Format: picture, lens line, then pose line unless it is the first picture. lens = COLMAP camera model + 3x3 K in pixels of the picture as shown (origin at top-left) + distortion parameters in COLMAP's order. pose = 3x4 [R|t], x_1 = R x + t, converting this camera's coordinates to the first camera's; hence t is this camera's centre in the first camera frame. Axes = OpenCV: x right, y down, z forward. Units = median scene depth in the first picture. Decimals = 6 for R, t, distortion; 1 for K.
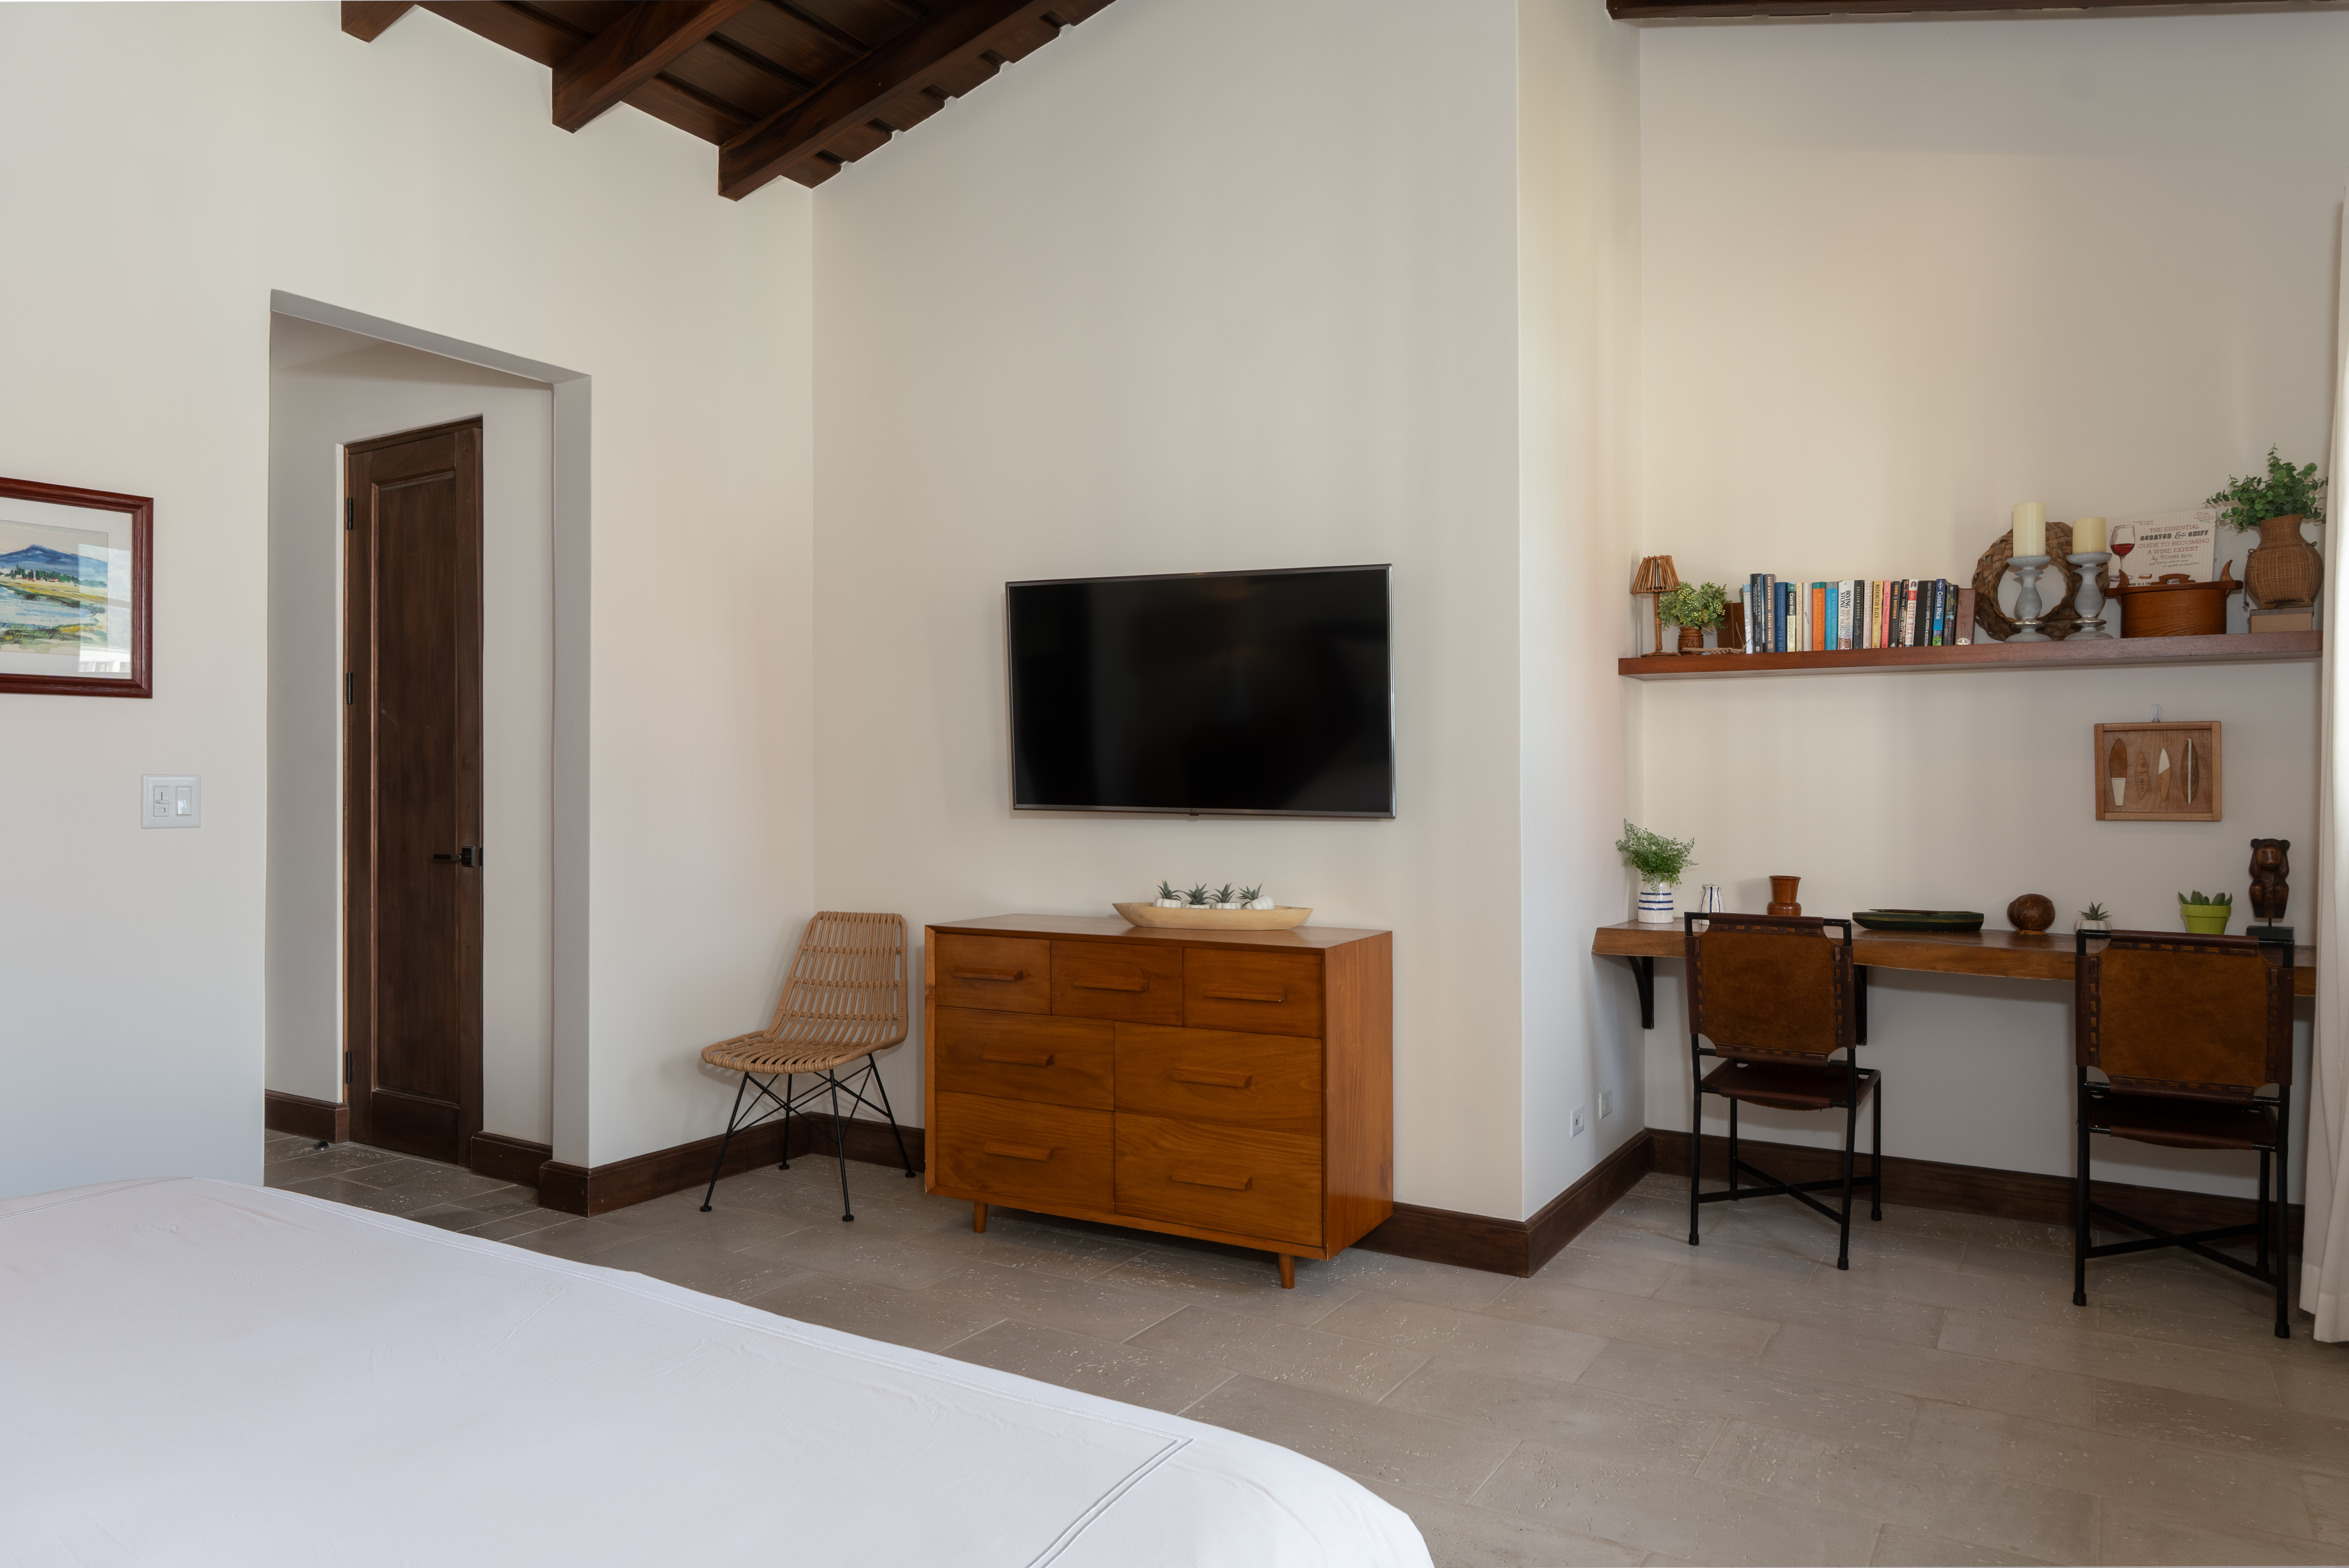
lens RADIAL K [[1513.2, 0, 1174.5], [0, 1513.2, 784.0], [0, 0, 1]] dist [0.002932, 0.001532]
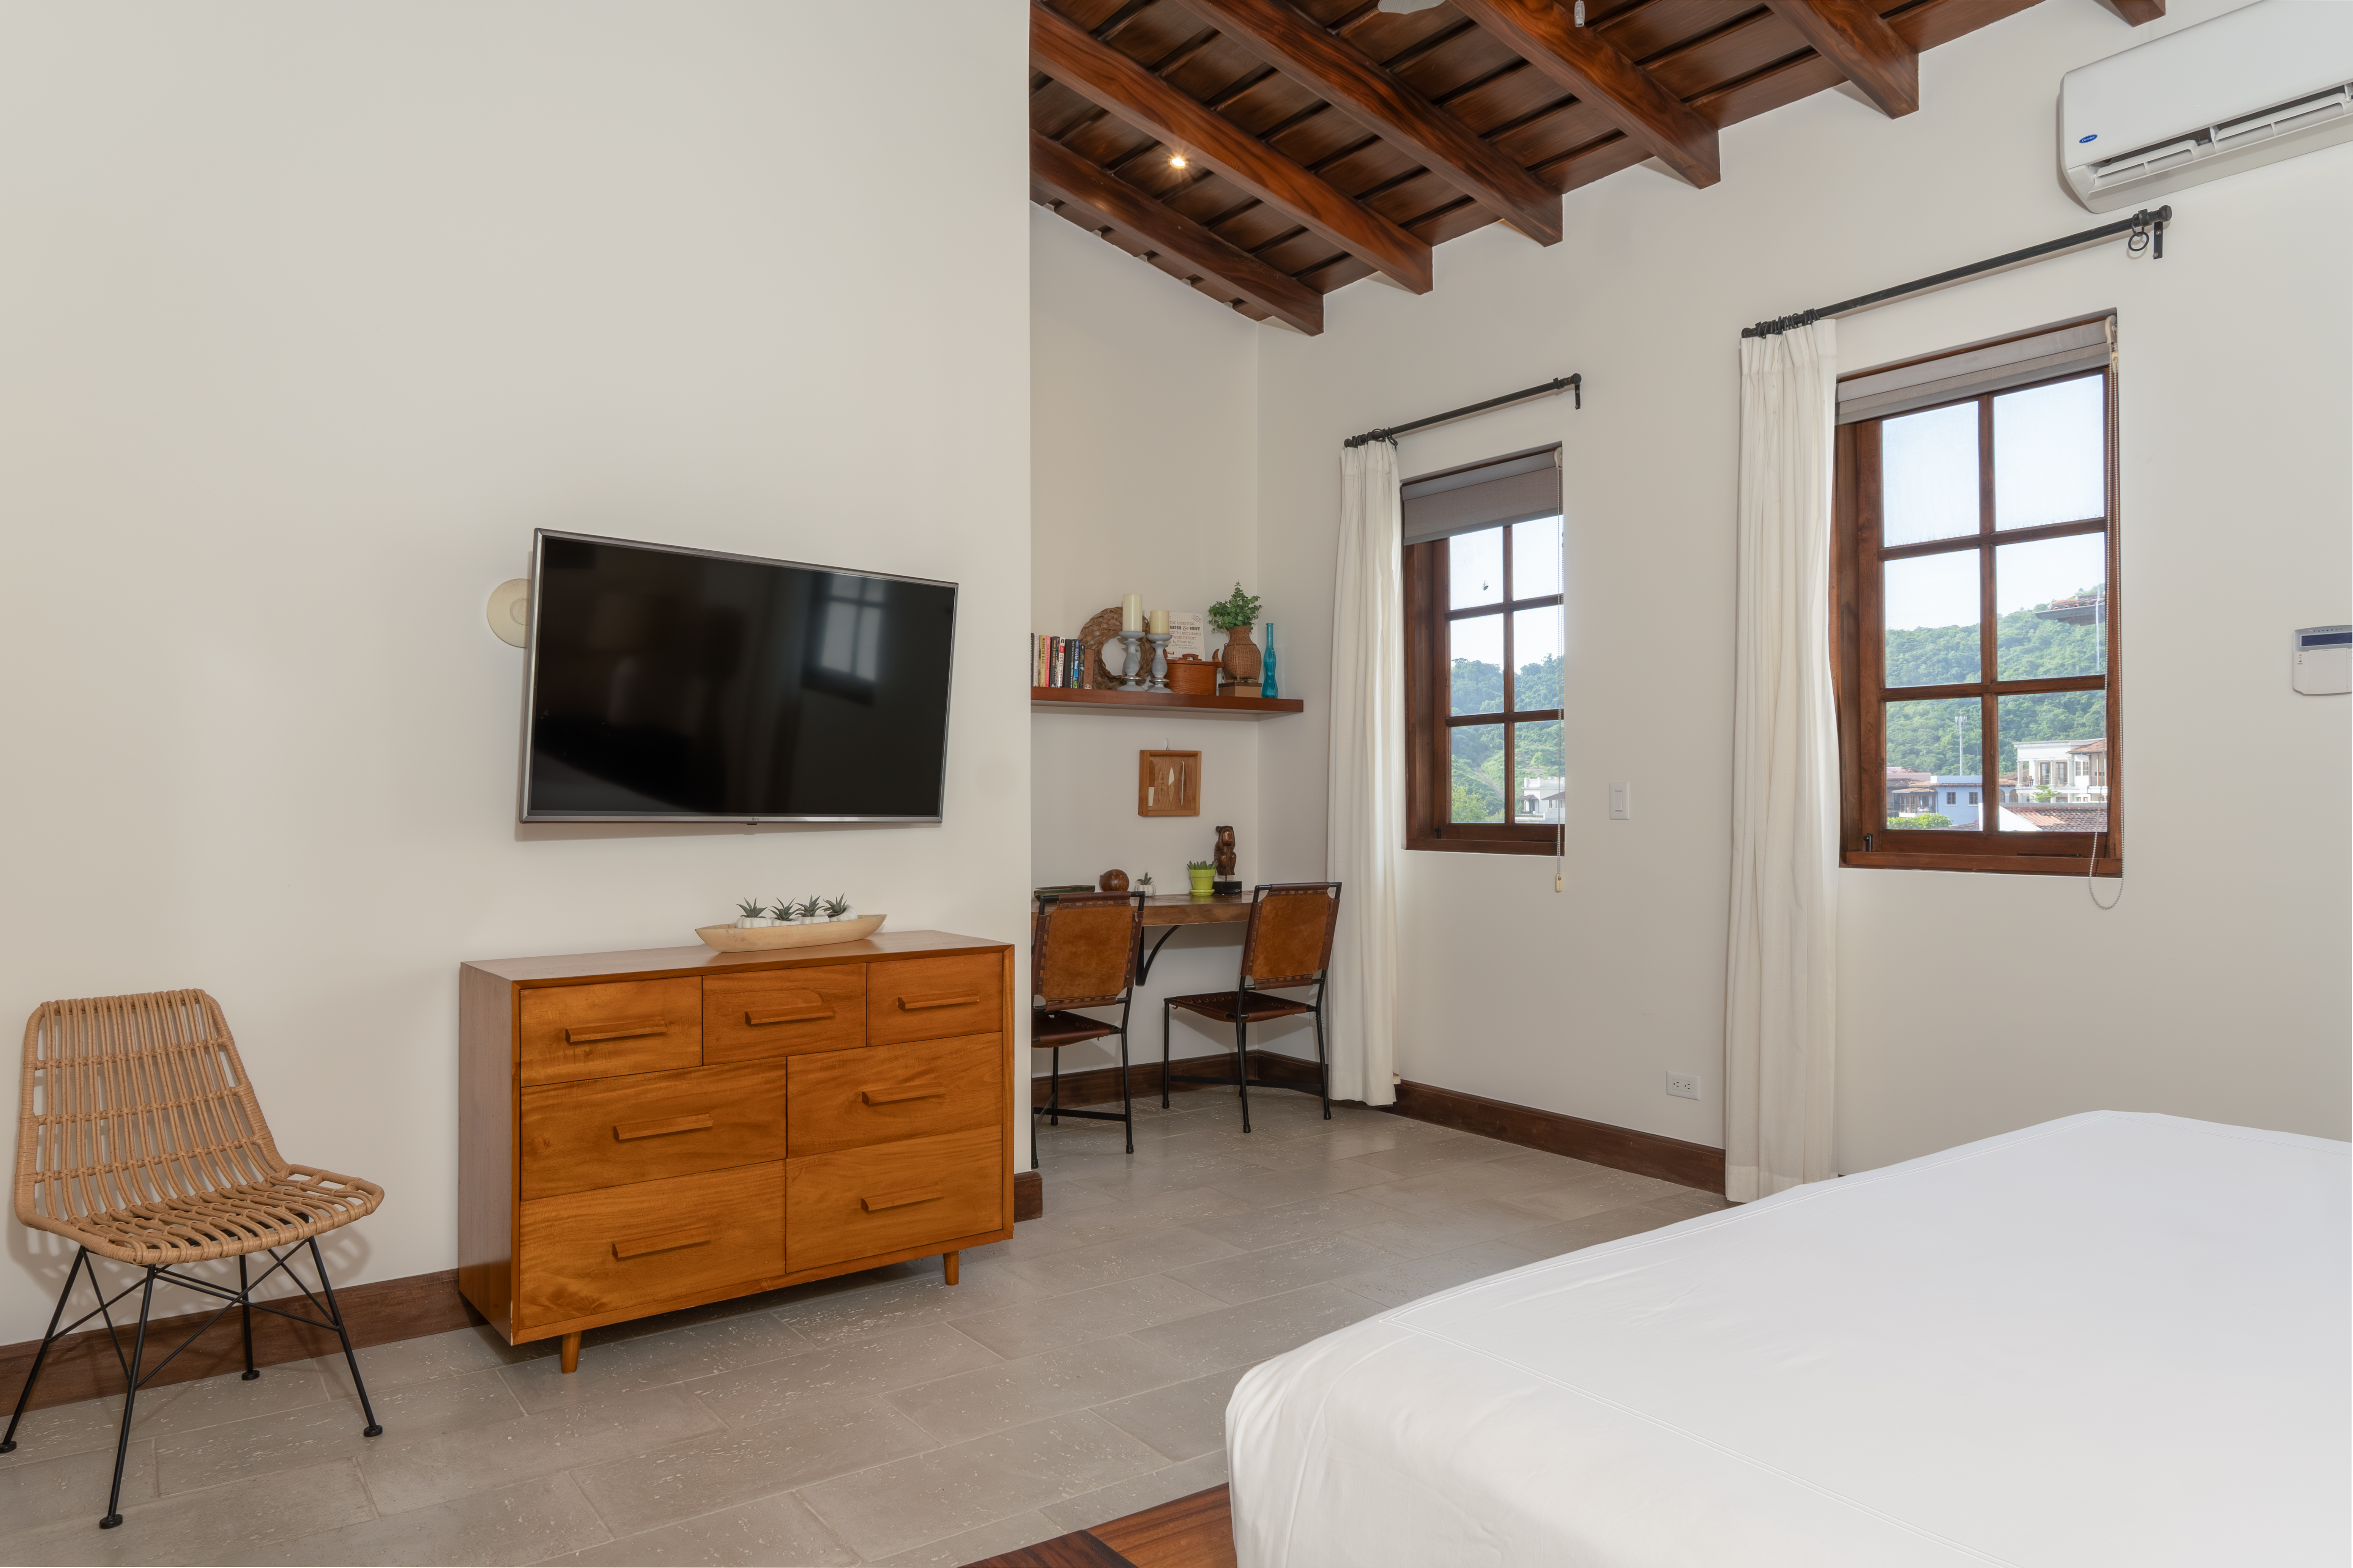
lens RADIAL K [[1480.4, 0, 1176.5], [0, 1480.4, 784.0], [0, 0, 1]] dist [-0.002735, -0.002175]
pose [[0.390866, 0.005408, 0.920432, -0.720829], [-0.002610, 0.999985, -0.004767, -0.000414], [-0.920444, -0.000539, 0.390874, 0.431264]]
